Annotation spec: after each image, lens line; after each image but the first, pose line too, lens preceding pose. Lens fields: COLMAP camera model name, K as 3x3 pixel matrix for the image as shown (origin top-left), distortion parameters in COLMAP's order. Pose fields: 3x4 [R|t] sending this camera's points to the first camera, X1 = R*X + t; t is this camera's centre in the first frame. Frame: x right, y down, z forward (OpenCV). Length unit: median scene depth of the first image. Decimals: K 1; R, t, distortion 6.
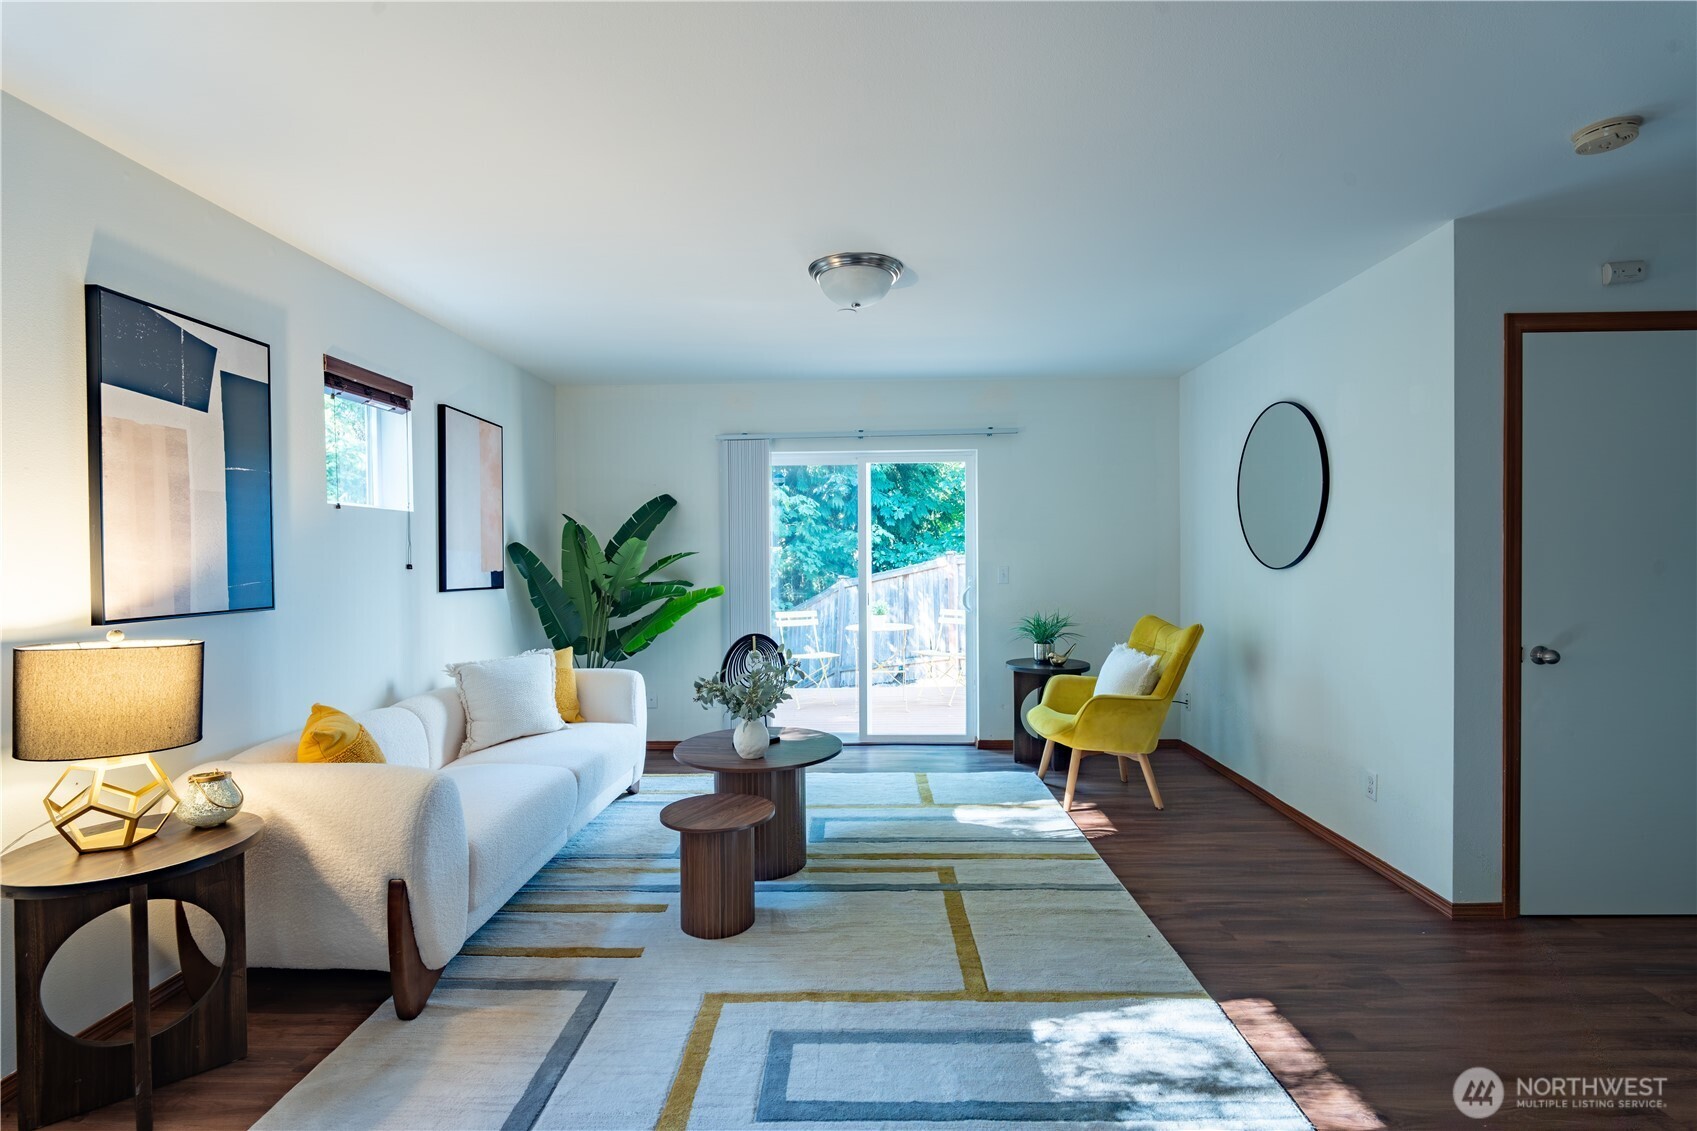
lens RADIAL K [[789.2, 0, 848.5], [0, 789.2, 565.5], [0, 0, 1]] dist [-0.001505, -0.000568]
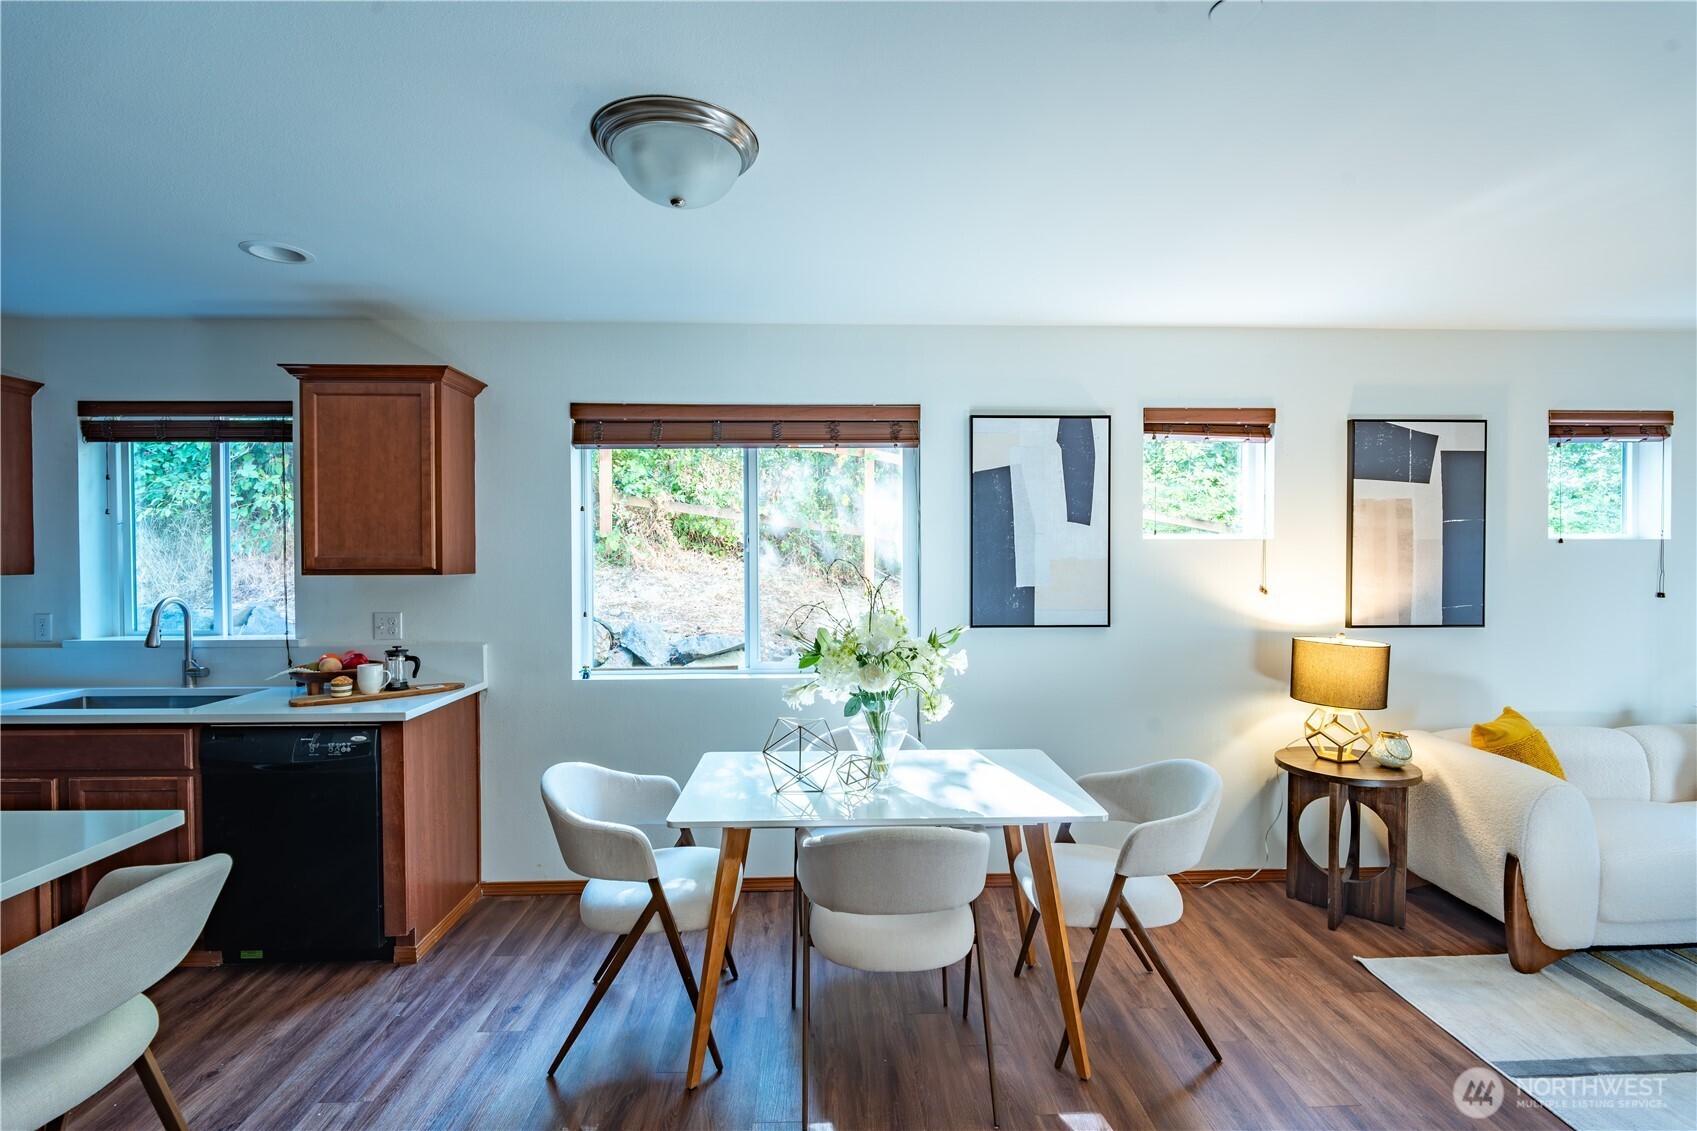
lens RADIAL K [[780.1, 0, 848.5], [0, 780.1, 565.5], [0, 0, 1]] dist [-0.009573, -0.000198]
pose [[0.057834, 0.025432, -0.998002, 0.393126], [-0.010454, 0.999636, 0.024868, -0.054681], [0.998271, 0.008995, 0.058079, -0.087360]]
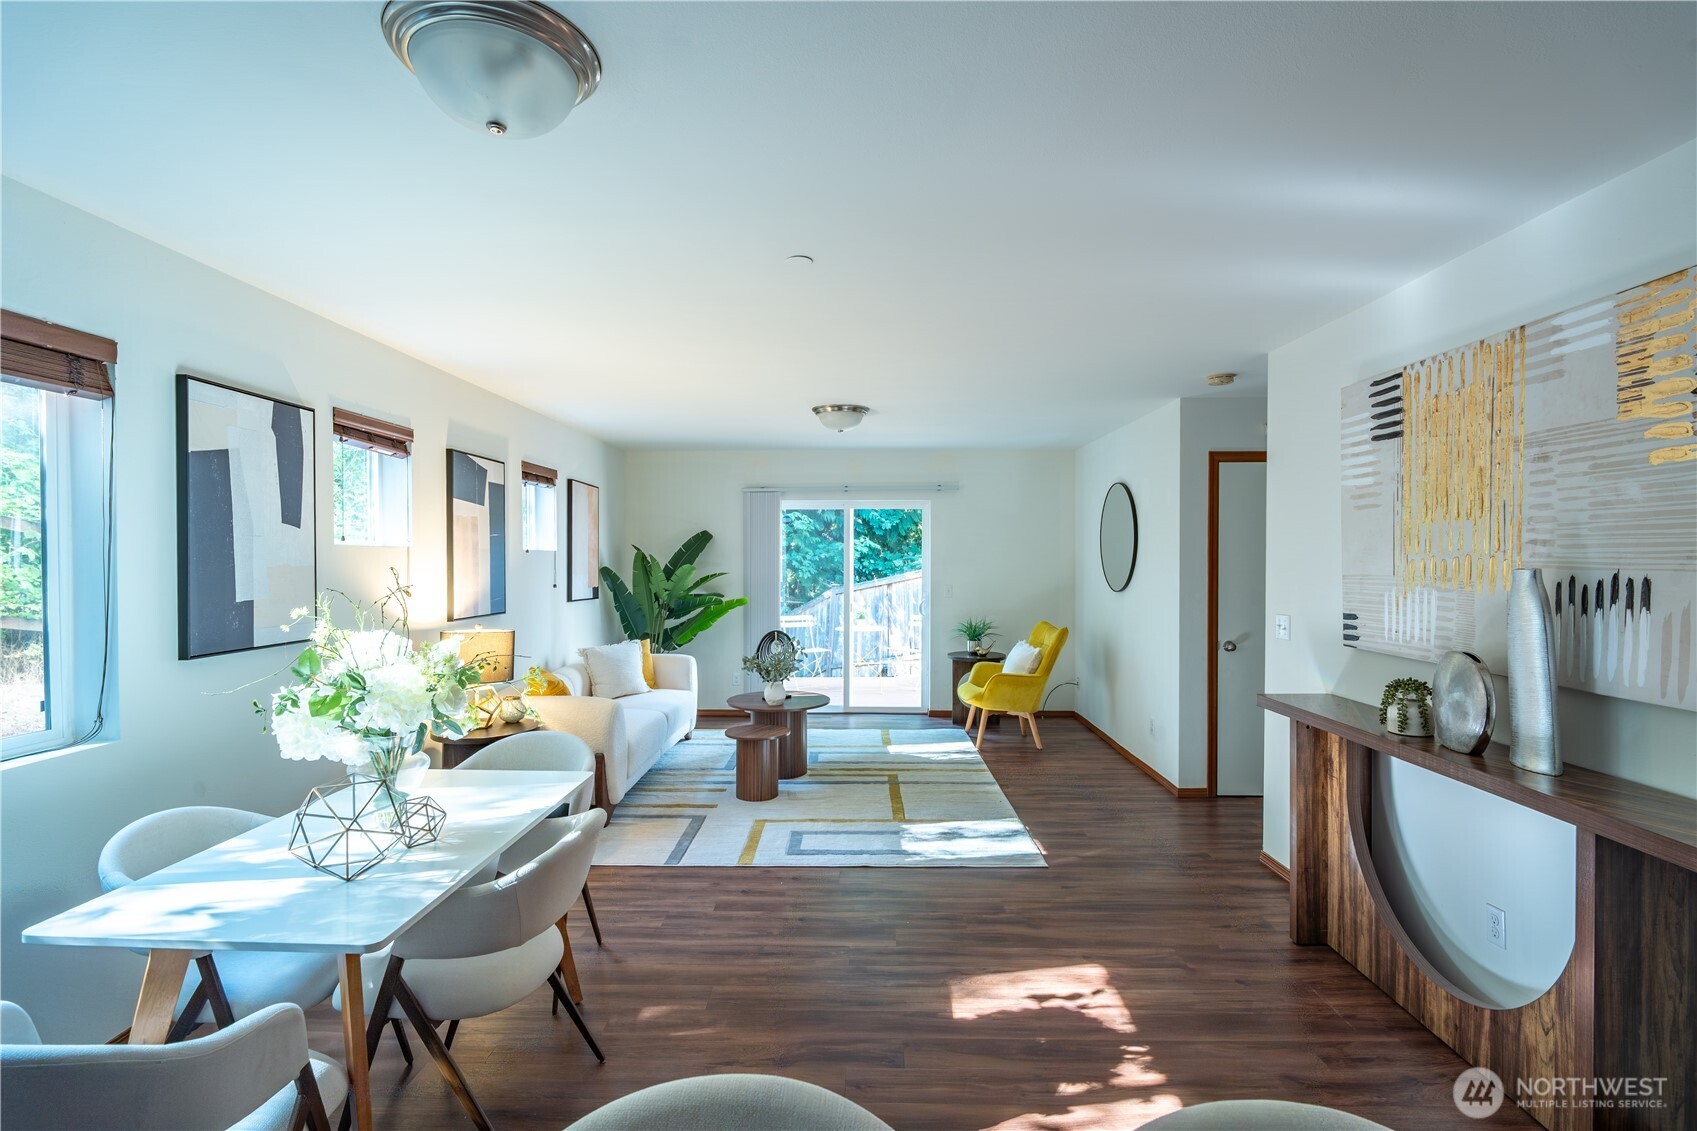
lens RADIAL K [[803.2, 0, 848.5], [0, 803.2, 565.5], [0, 0, 1]] dist [-0.000296, -0.000016]
pose [[0.999912, 0.009667, 0.009092, 0.012918], [-0.009642, 0.999950, -0.002809, -0.044971], [-0.009119, 0.002721, 0.999955, -0.669923]]
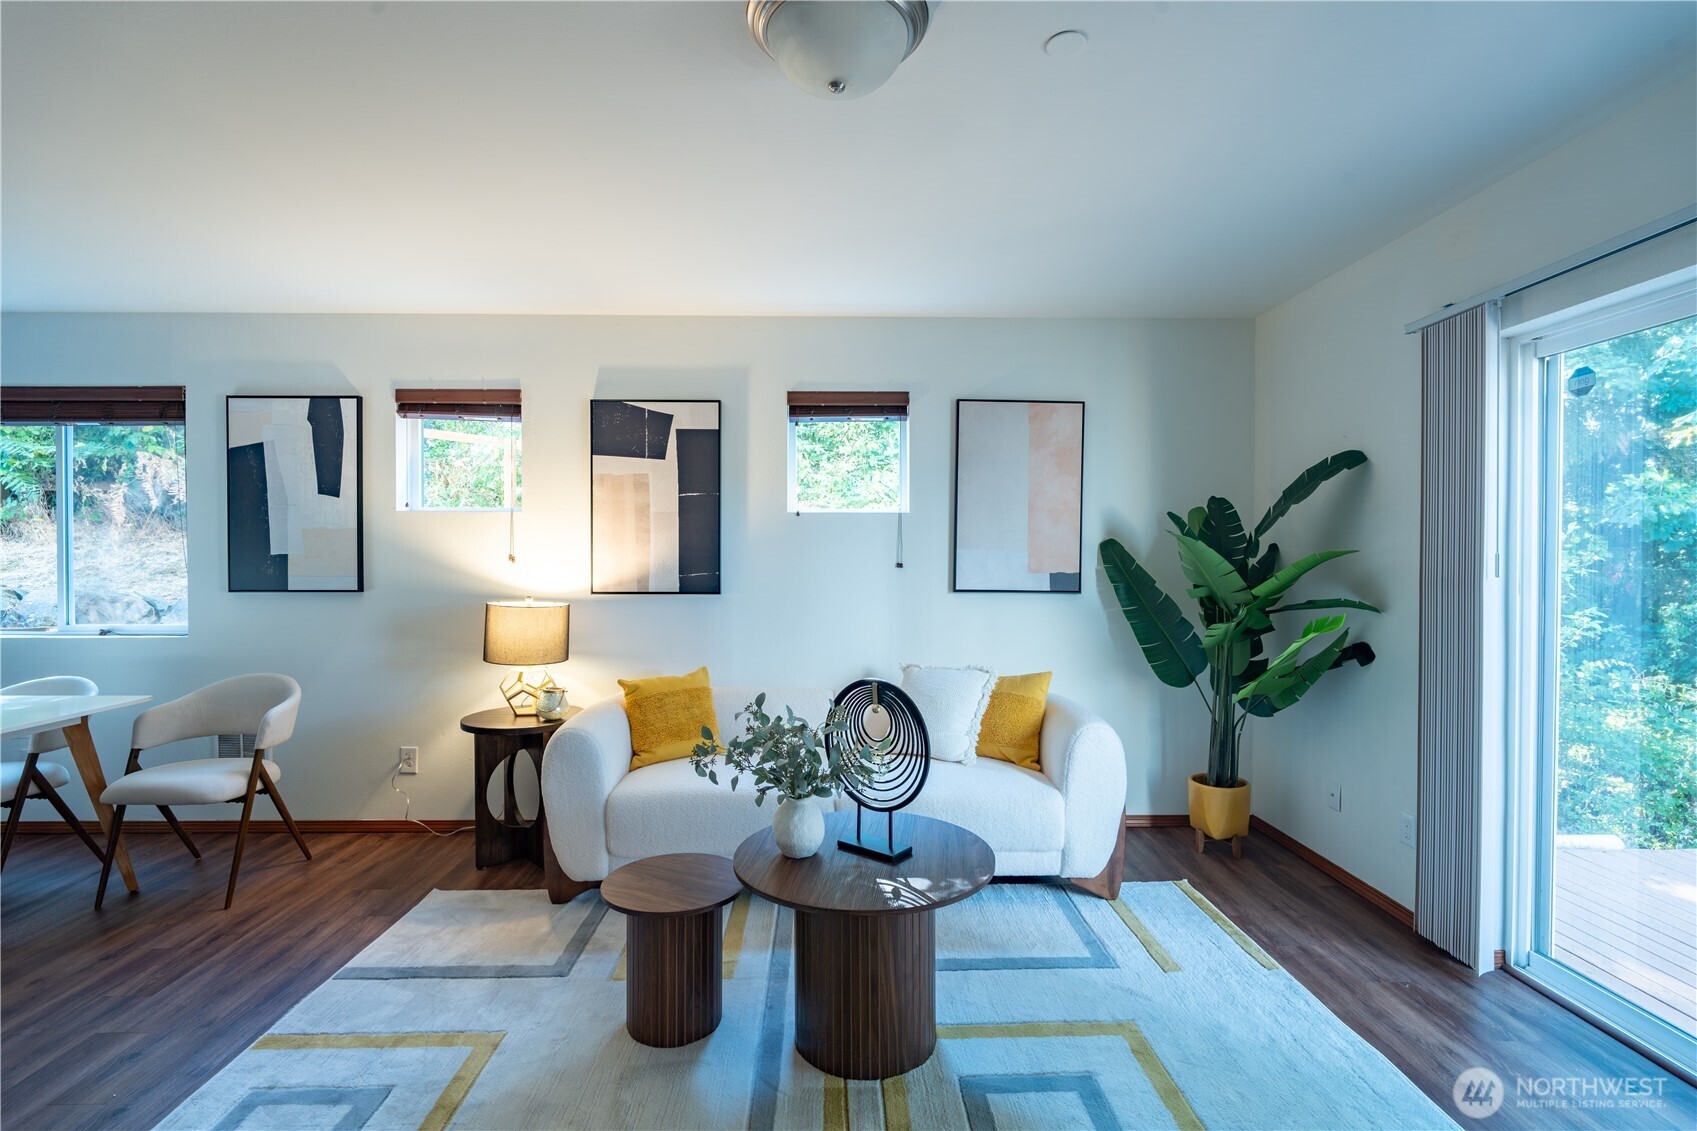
lens RADIAL K [[784.8, 0, 848.5], [0, 784.8, 565.5], [0, 0, 1]] dist [-0.000987, -0.000363]
pose [[0.048340, 0.020003, -0.998631, 0.540291], [-0.014167, 0.999713, 0.019339, -0.019660], [0.998730, 0.013212, 0.048609, 0.980978]]
